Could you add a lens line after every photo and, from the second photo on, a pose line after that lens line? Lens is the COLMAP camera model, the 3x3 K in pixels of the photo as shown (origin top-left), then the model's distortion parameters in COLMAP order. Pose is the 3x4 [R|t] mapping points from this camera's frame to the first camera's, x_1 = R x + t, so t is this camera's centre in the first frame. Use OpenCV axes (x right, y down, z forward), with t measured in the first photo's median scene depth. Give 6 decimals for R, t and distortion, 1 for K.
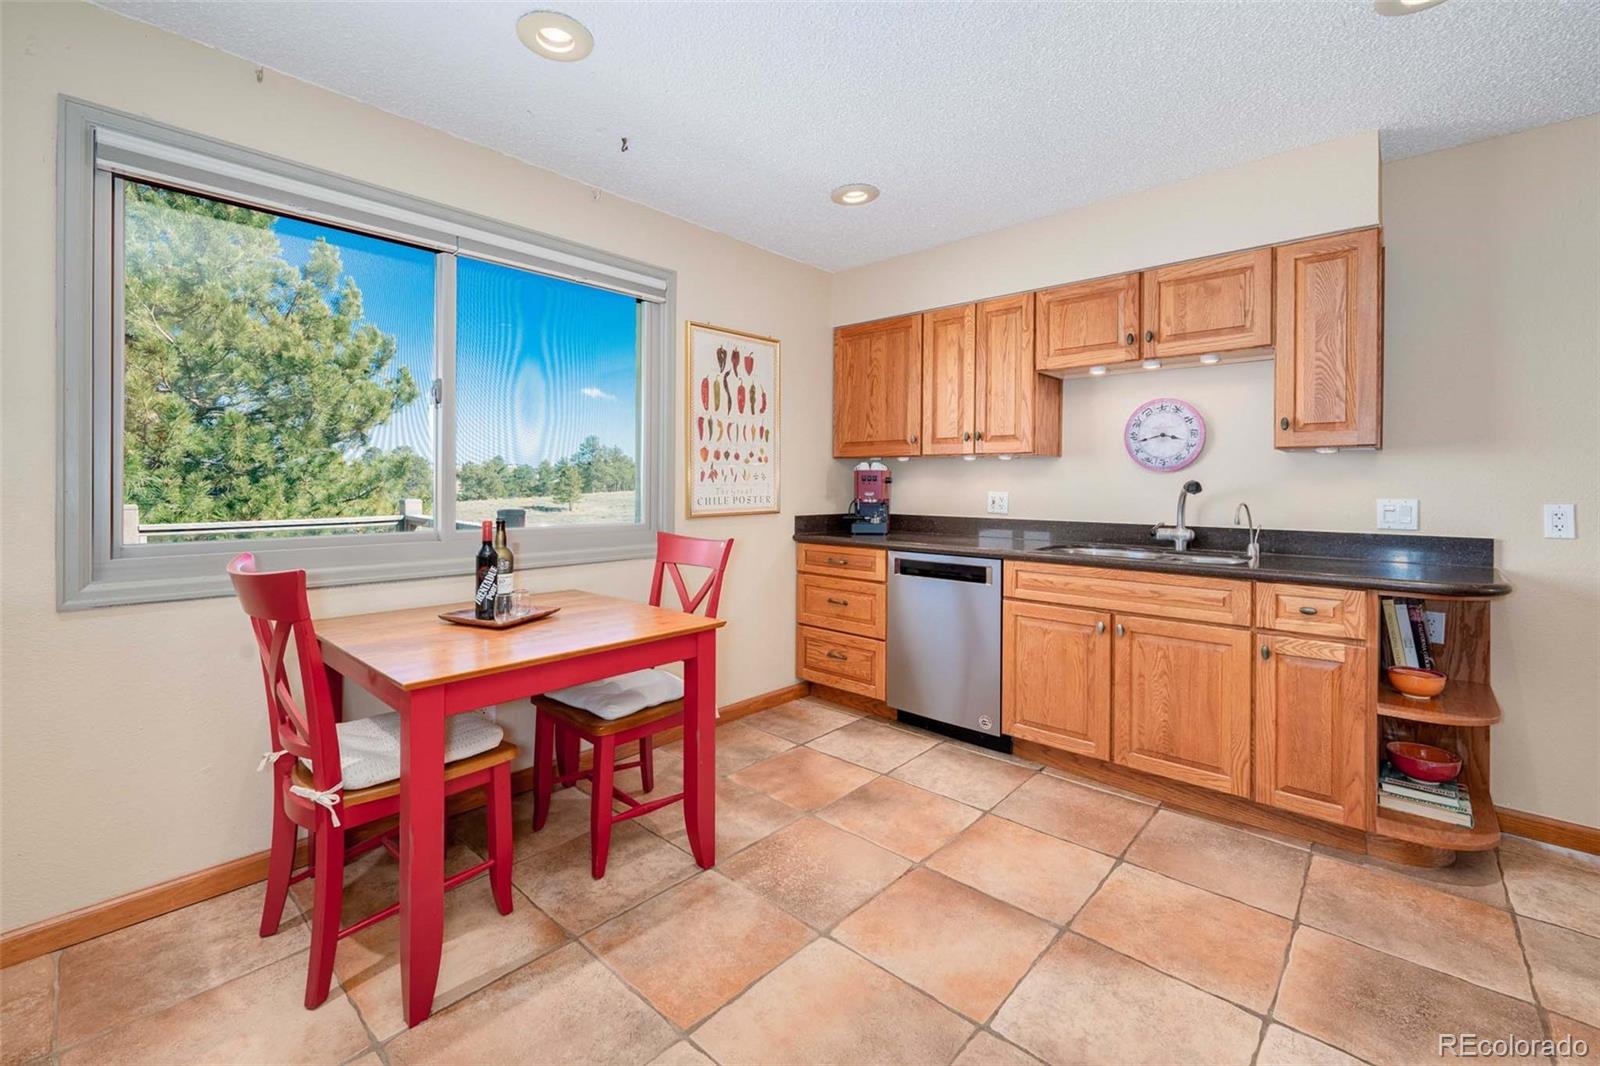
lens RADIAL K [[677.2, 0, 801.2], [0, 677.2, 487.0], [0, 0, 1]] dist [-0.000996, -0.000895]
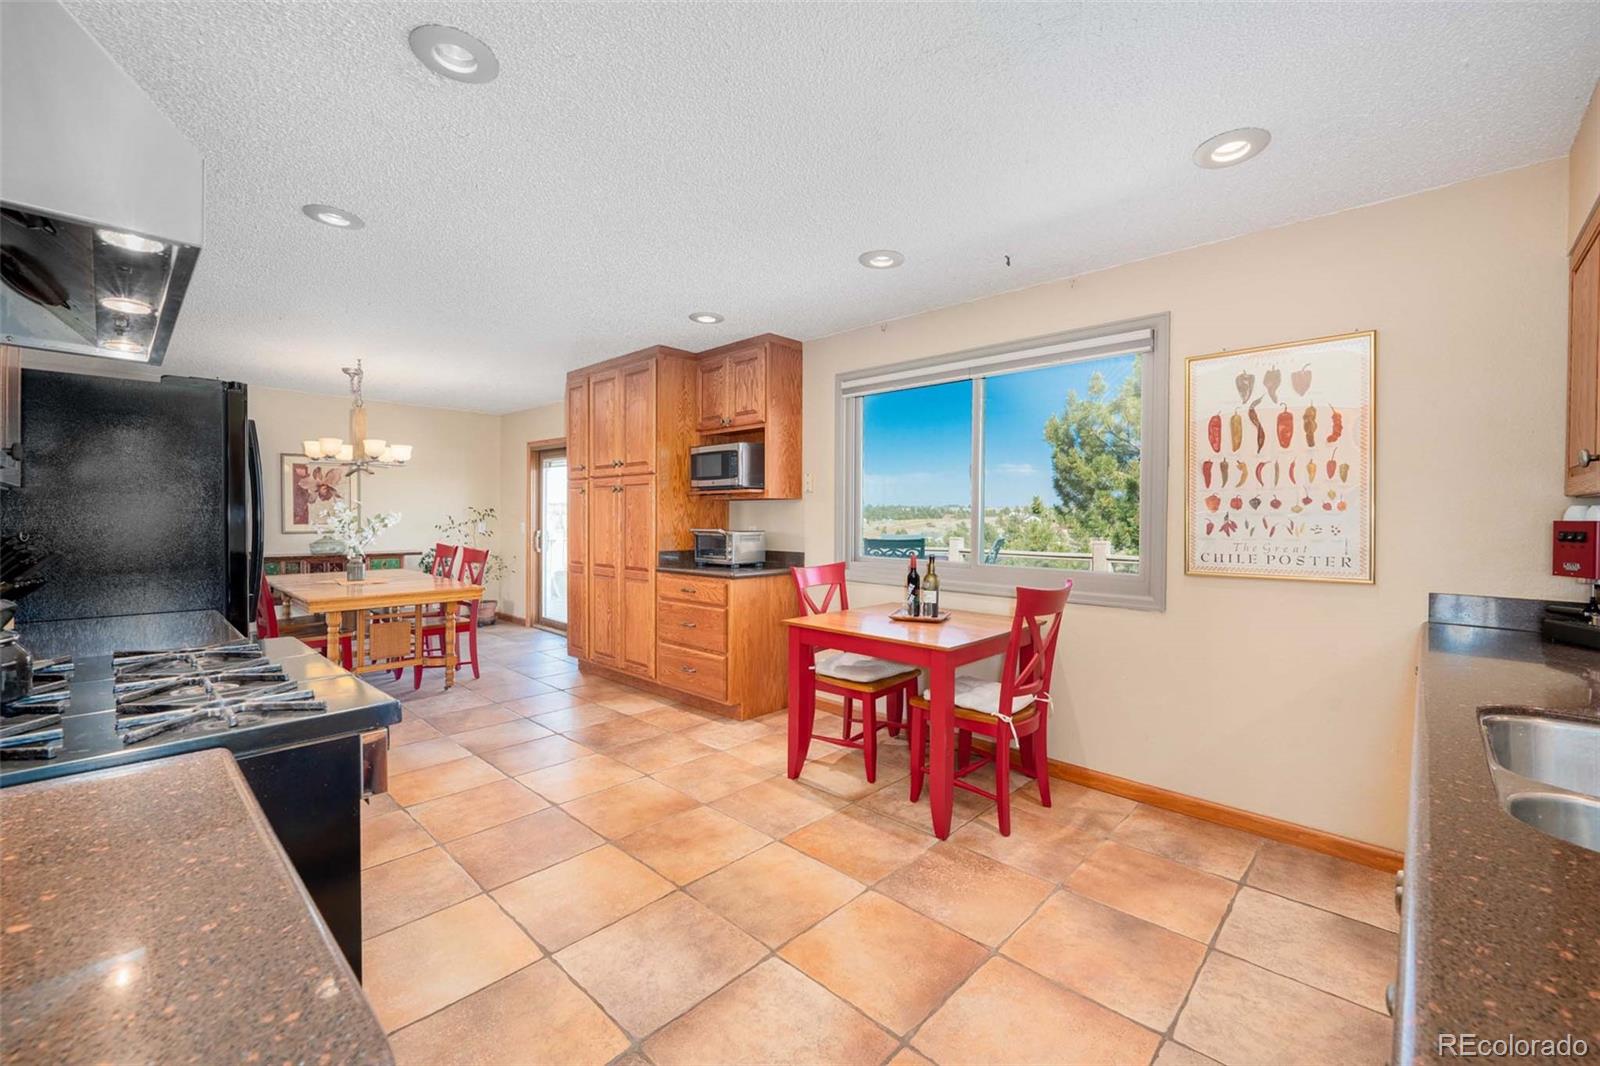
lens RADIAL K [[656.6, 0, 808.6], [0, 656.6, 520.6], [0, 0, 1]] dist [-0.000432, -0.000146]
pose [[-0.018408, 0.001463, -0.999829, 0.827854], [-0.013553, 0.999907, 0.001713, -0.024138], [0.999739, 0.013582, -0.018387, 0.578613]]
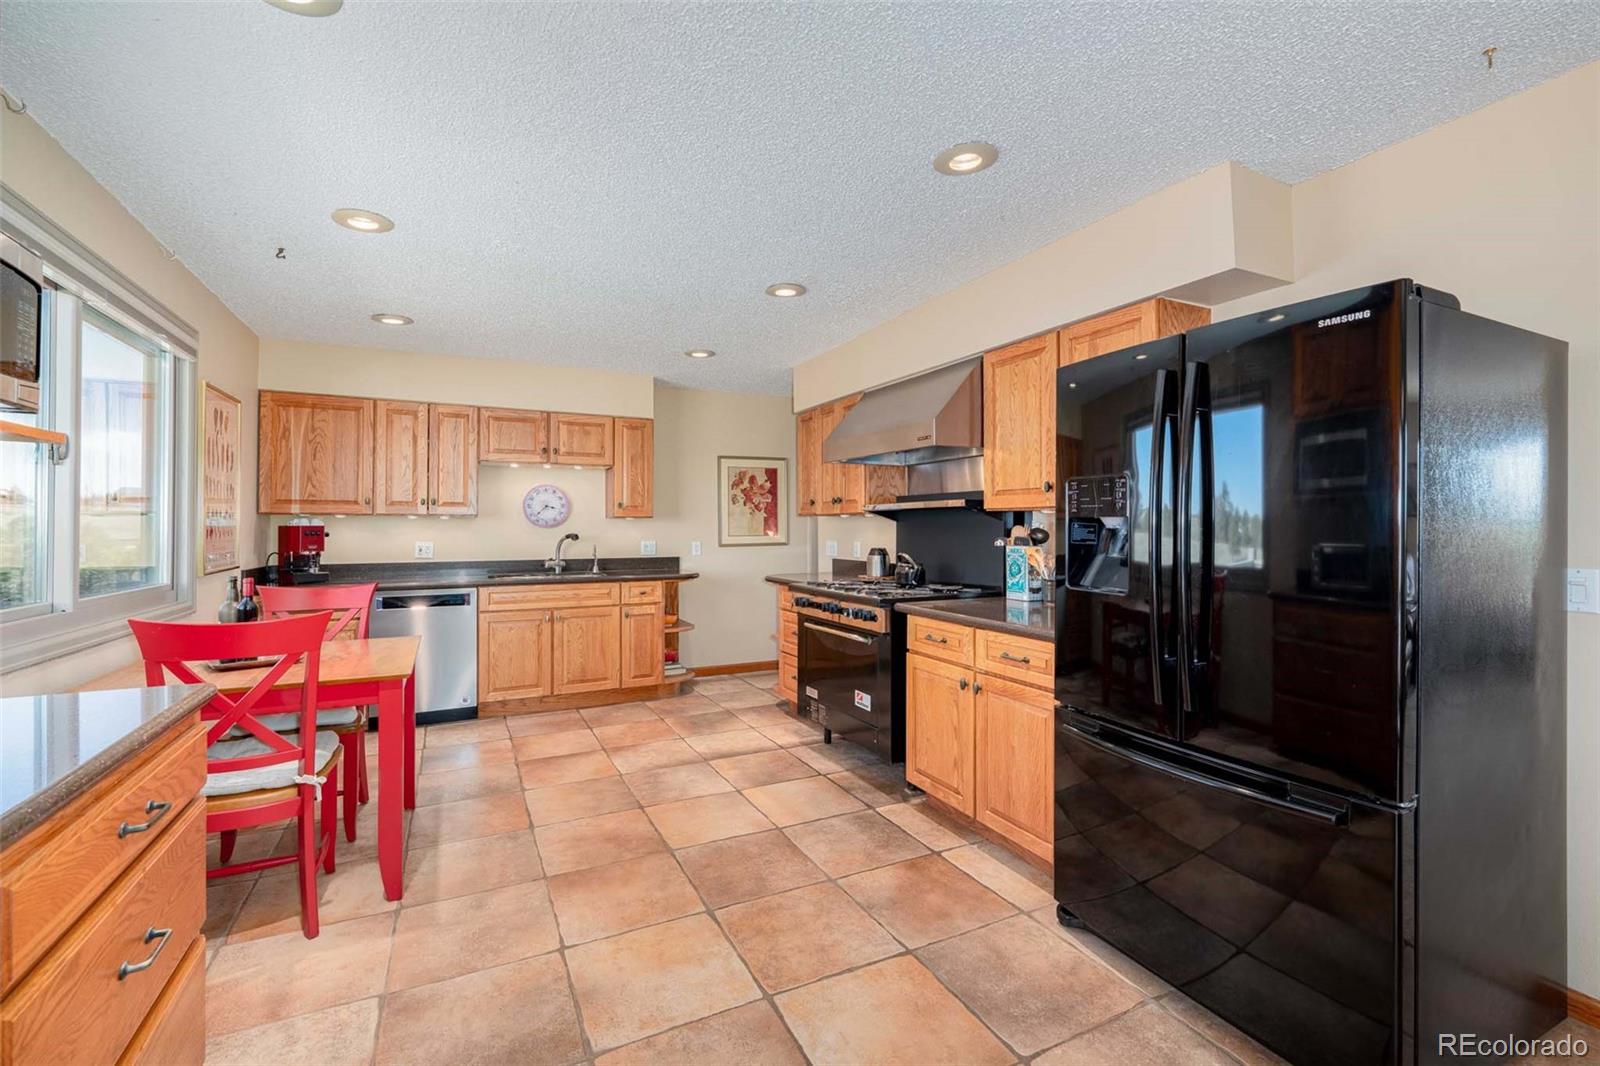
lens RADIAL K [[684.8, 0, 799.0], [0, 684.8, 519.1], [0, 0, 1]] dist [-0.000665, -0.000531]
pose [[0.360502, 0.006383, 0.932737, -0.907652], [0.008098, 0.999917, -0.009973, -0.023972], [-0.932723, 0.011148, 0.360420, -0.223711]]
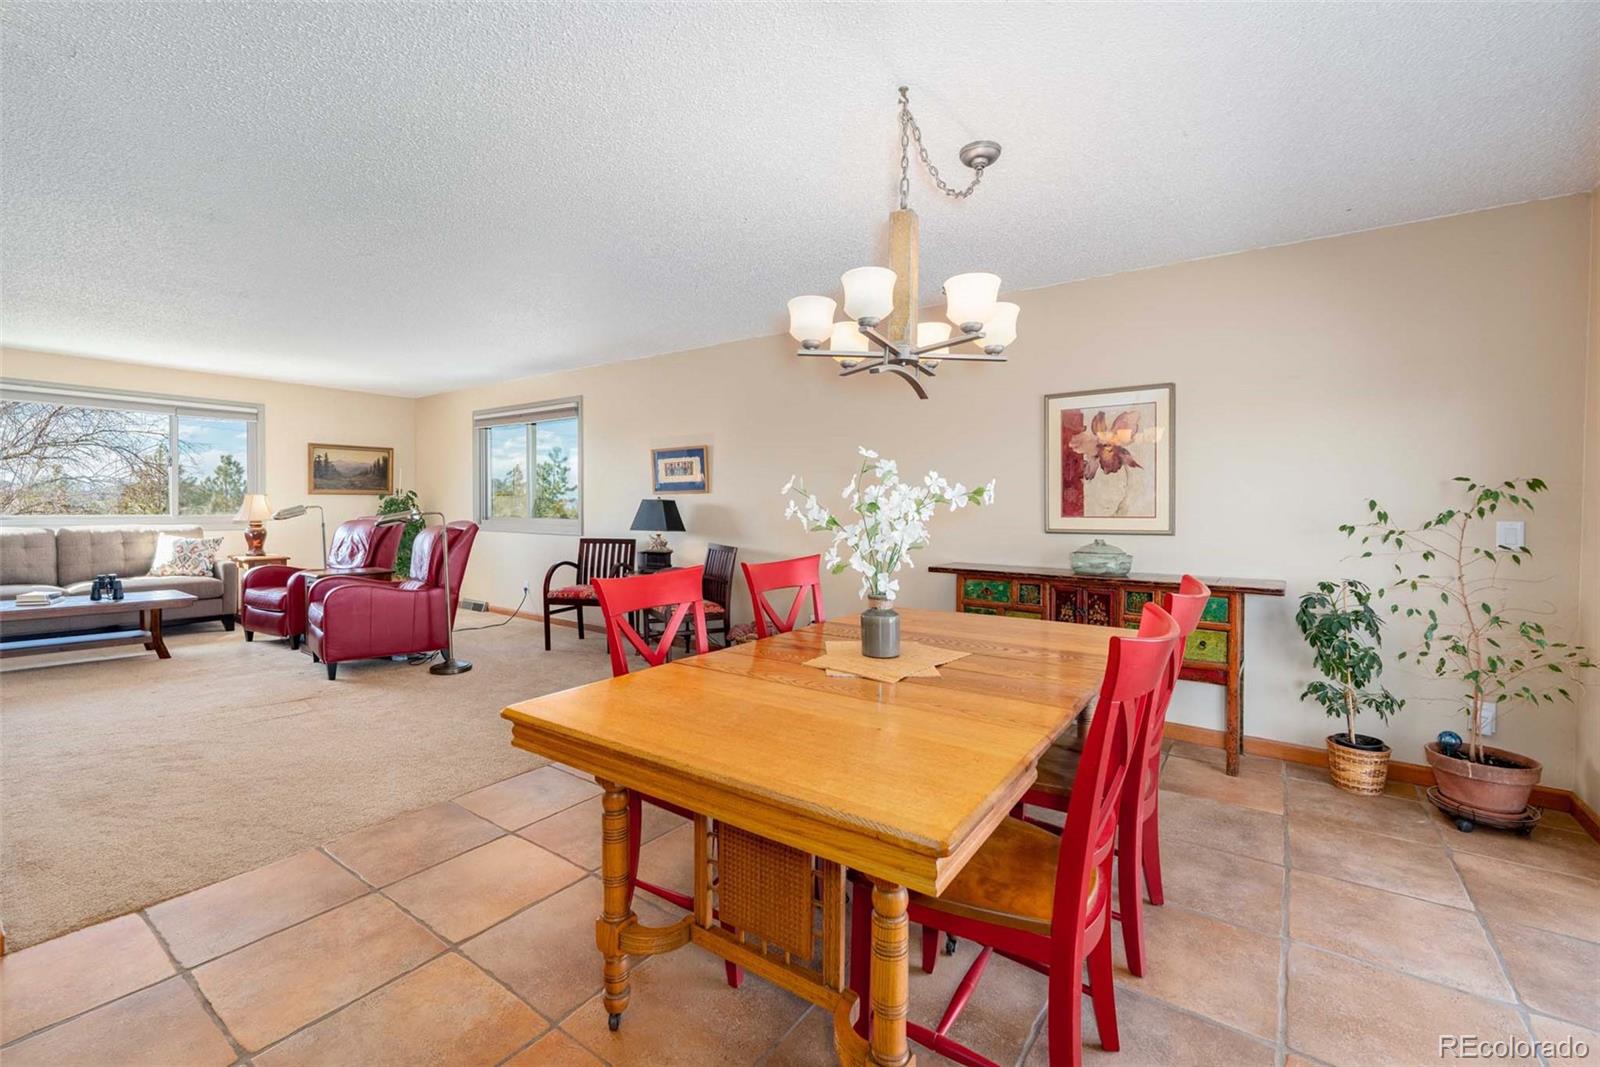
lens RADIAL K [[684.8, 0, 799.0], [0, 684.8, 519.6], [0, 0, 1]] dist [-0.000665, -0.000531]
pose [[-0.993209, -0.012637, -0.115655, -0.757452], [-0.015590, 0.999574, 0.024660, -0.003385], [0.115294, 0.026296, -0.992983, 0.030070]]
